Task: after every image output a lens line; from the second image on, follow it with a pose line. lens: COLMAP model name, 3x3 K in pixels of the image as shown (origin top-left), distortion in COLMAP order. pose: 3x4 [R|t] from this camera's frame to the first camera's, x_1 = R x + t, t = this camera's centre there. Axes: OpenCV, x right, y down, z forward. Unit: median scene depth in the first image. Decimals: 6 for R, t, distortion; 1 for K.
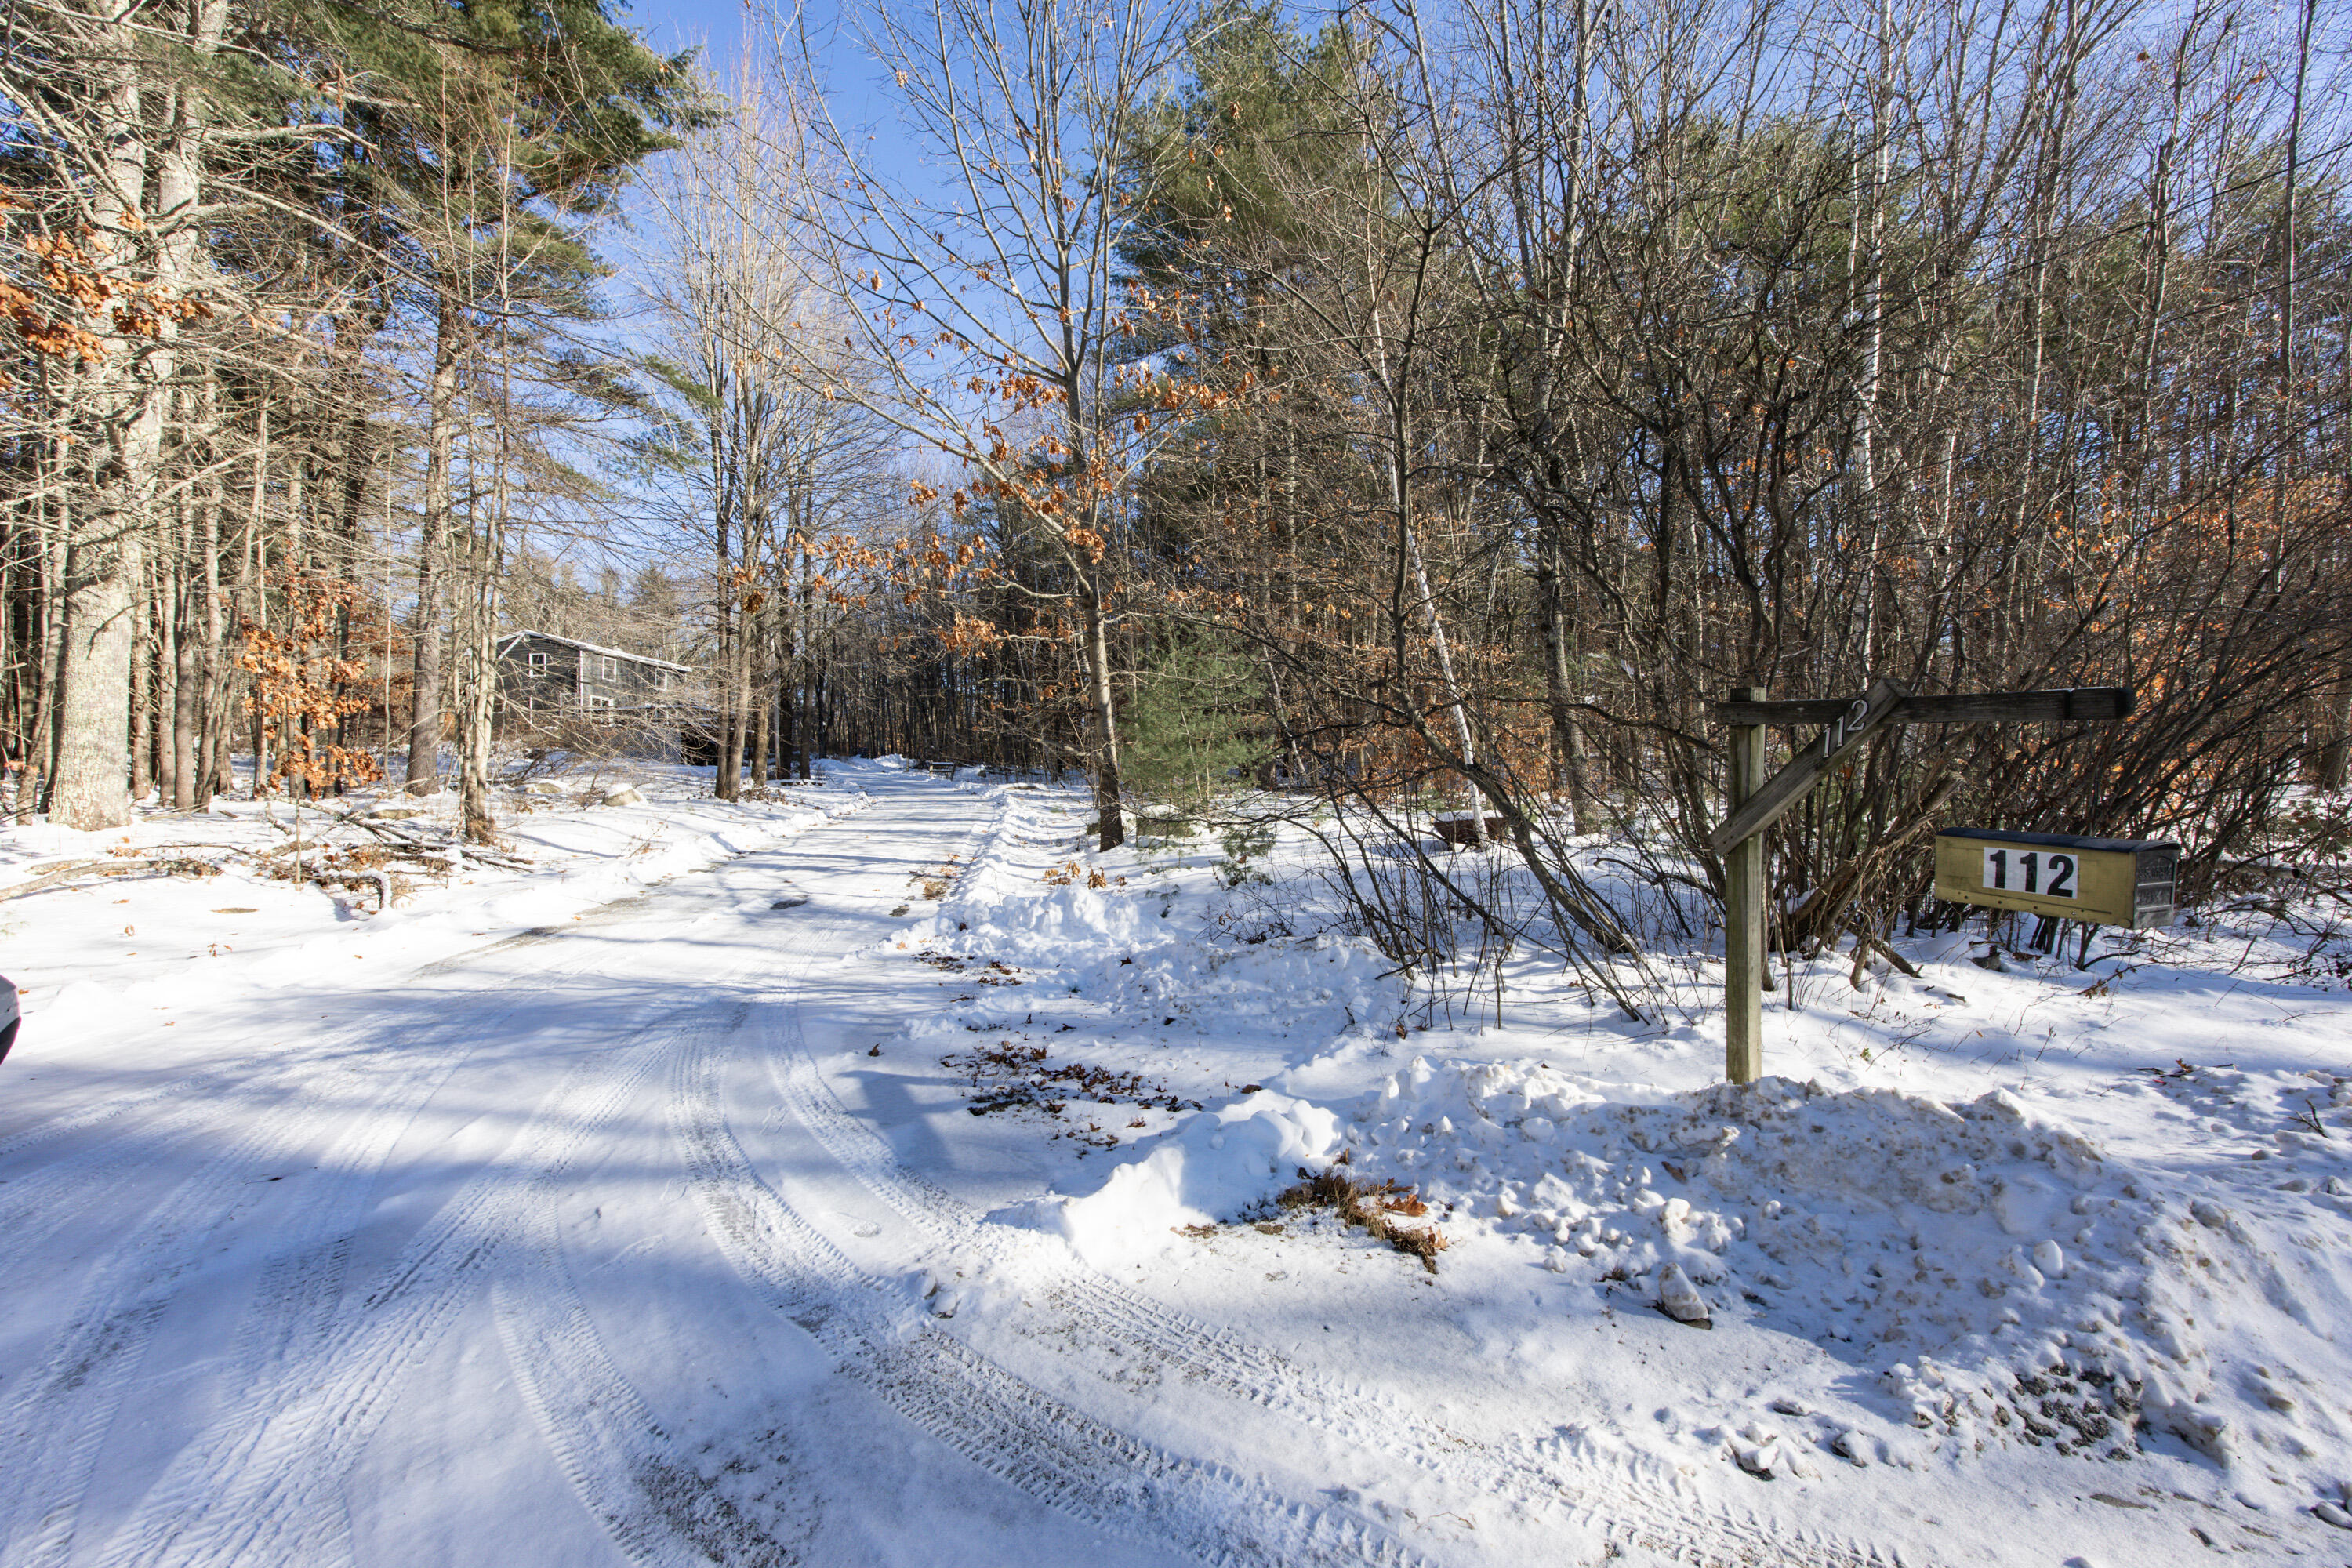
lens RADIAL K [[911.9, 0, 1173.8], [0, 911.9, 786.7], [0, 0, 1]] dist [-0.001936, 0.000561]
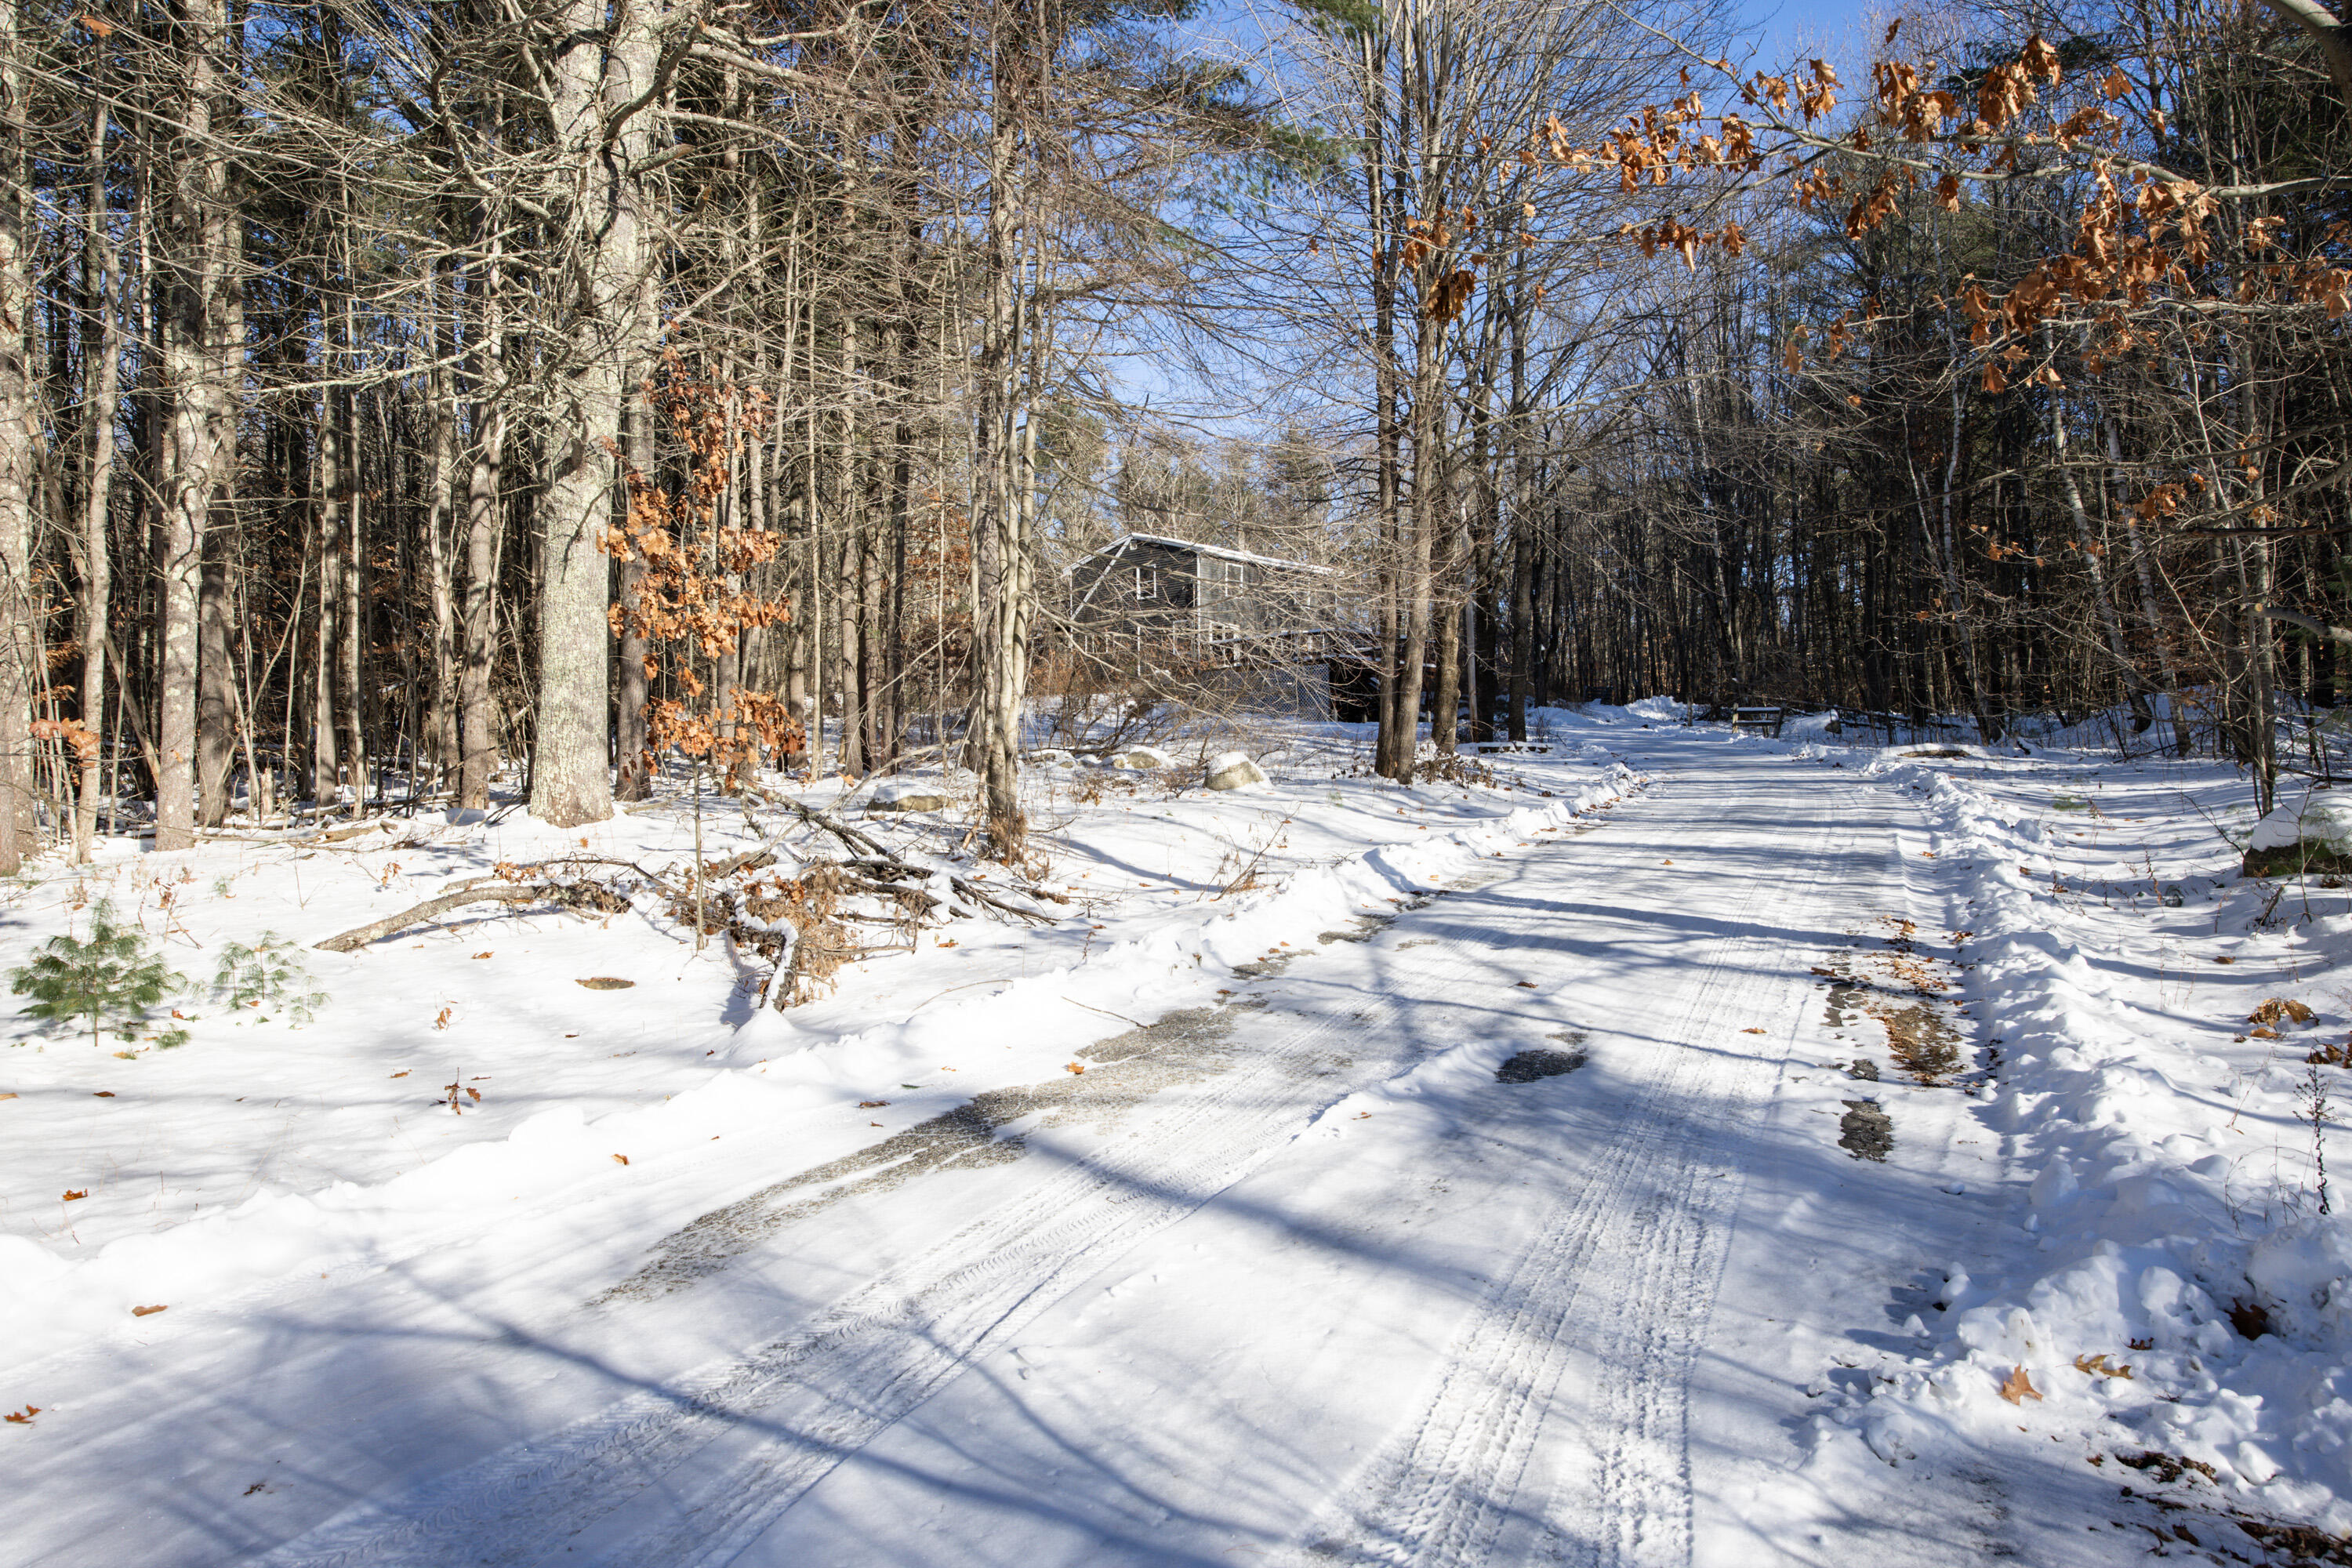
lens RADIAL K [[1492.5, 0, 1175.3], [0, 1492.5, 775.9], [0, 0, 1]] dist [-0.004531, 0.000236]
pose [[0.823925, 0.000473, -0.566698, -0.093757], [0.008361, 0.999881, 0.012990, -0.001078], [0.566637, -0.015441, 0.823823, 0.193931]]
